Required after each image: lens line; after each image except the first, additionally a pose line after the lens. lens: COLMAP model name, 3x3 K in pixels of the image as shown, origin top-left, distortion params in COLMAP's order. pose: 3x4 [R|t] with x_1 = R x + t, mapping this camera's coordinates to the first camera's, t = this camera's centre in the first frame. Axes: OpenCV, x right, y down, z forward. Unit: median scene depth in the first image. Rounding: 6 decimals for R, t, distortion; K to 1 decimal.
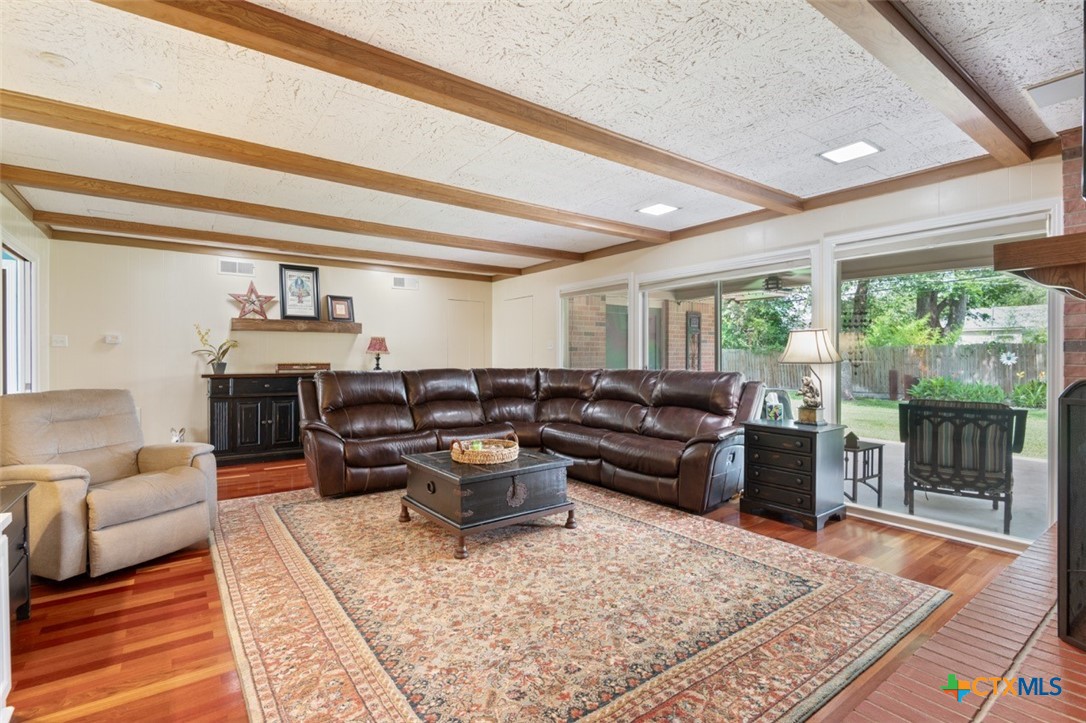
lens RADIAL K [[523.2, 0, 559.3], [0, 523.2, 357.9], [0, 0, 1]] dist [0.002852, -0.007591]
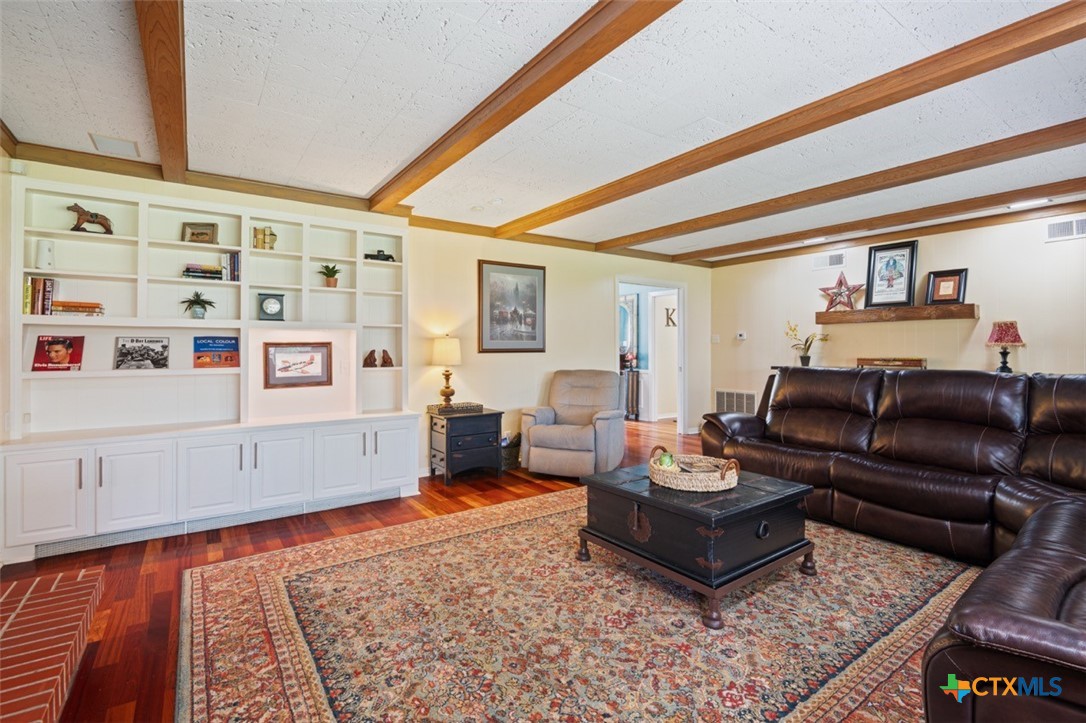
lens RADIAL K [[499.0, 0, 518.0], [0, 499.0, 350.5], [0, 0, 1]] dist [-0.005098, -0.003104]
pose [[-0.067907, 0.004835, -0.997680, 0.728763], [-0.004927, 0.999974, 0.005182, -0.007764], [0.997680, 0.005268, -0.067881, 0.930726]]
